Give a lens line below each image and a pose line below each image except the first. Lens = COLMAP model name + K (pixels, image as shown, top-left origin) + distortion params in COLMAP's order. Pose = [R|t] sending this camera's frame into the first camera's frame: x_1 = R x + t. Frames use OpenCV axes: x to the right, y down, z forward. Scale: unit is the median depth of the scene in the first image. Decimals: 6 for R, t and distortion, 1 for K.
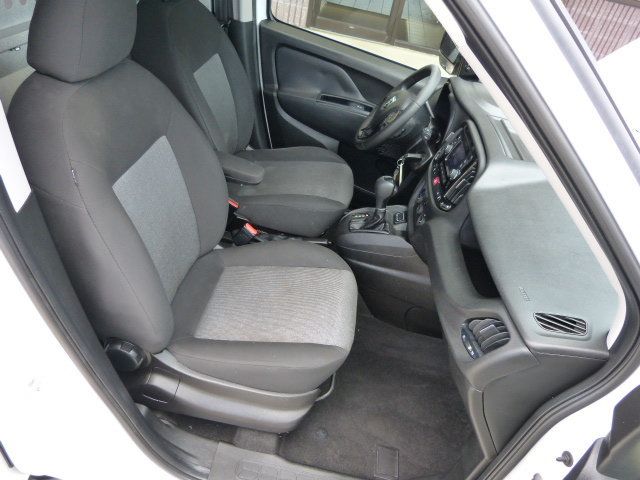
lens RADIAL K [[476.2, 0, 320.0], [0, 476.2, 240.0], [0, 0, 1]] dist [-0.036940, 0.023982]
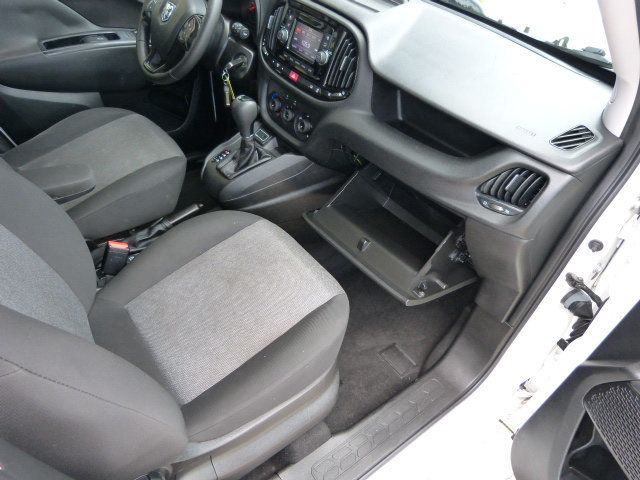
lens RADIAL K [[476.2, 0, 320.0], [0, 476.2, 240.0], [0, 0, 1]] dist [-0.036940, 0.023982]
pose [[0.711710, -0.558429, 0.426176, -0.236487], [0.464526, 0.829227, 0.310803, -0.114617], [-0.526958, -0.023232, 0.849574, 0.221424]]
